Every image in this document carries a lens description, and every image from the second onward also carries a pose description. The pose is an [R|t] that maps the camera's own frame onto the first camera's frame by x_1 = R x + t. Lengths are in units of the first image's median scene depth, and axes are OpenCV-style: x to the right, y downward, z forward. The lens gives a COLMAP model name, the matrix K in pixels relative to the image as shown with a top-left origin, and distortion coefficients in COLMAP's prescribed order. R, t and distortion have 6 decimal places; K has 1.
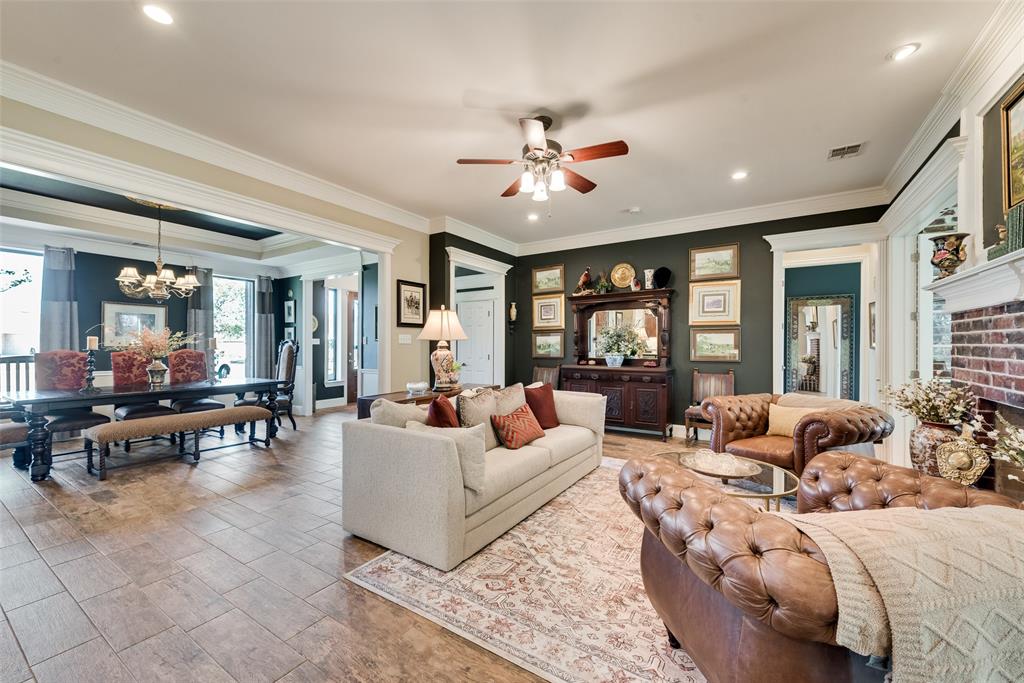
lens RADIAL K [[404.0, 0, 514.4], [0, 404.0, 346.7], [0, 0, 1]] dist [0.009197, -0.002585]
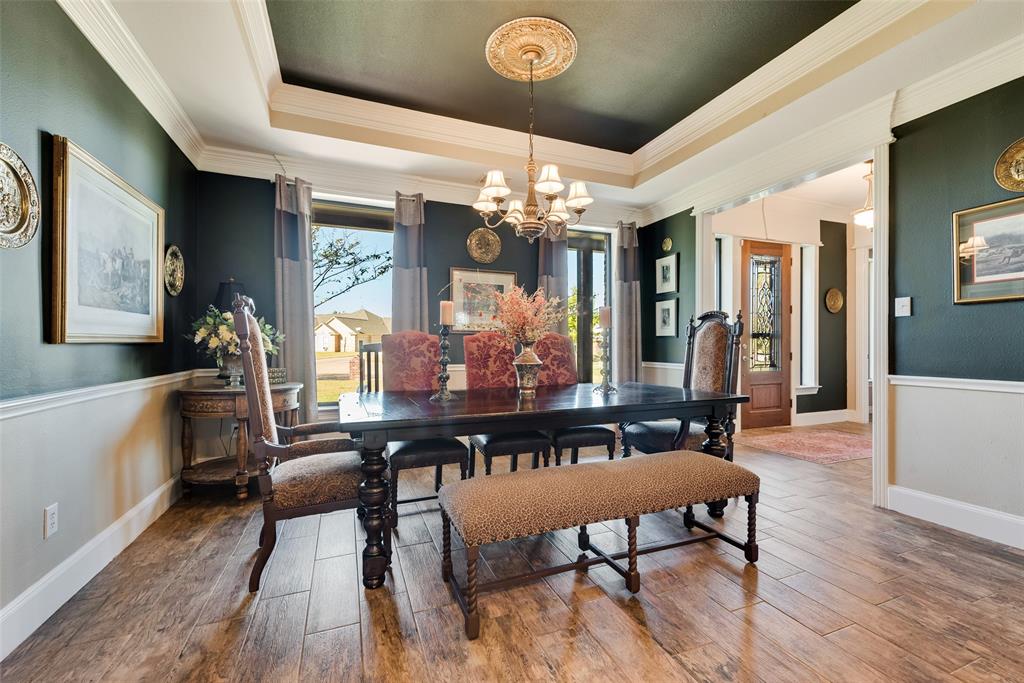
lens RADIAL K [[404.0, 0, 509.2], [0, 404.0, 345.0], [0, 0, 1]] dist [0.009197, -0.002585]
pose [[0.816358, -0.004346, -0.577530, -0.545047], [0.001157, 0.999982, -0.005890, 0.031702], [0.577545, 0.004140, 0.816348, 0.502992]]
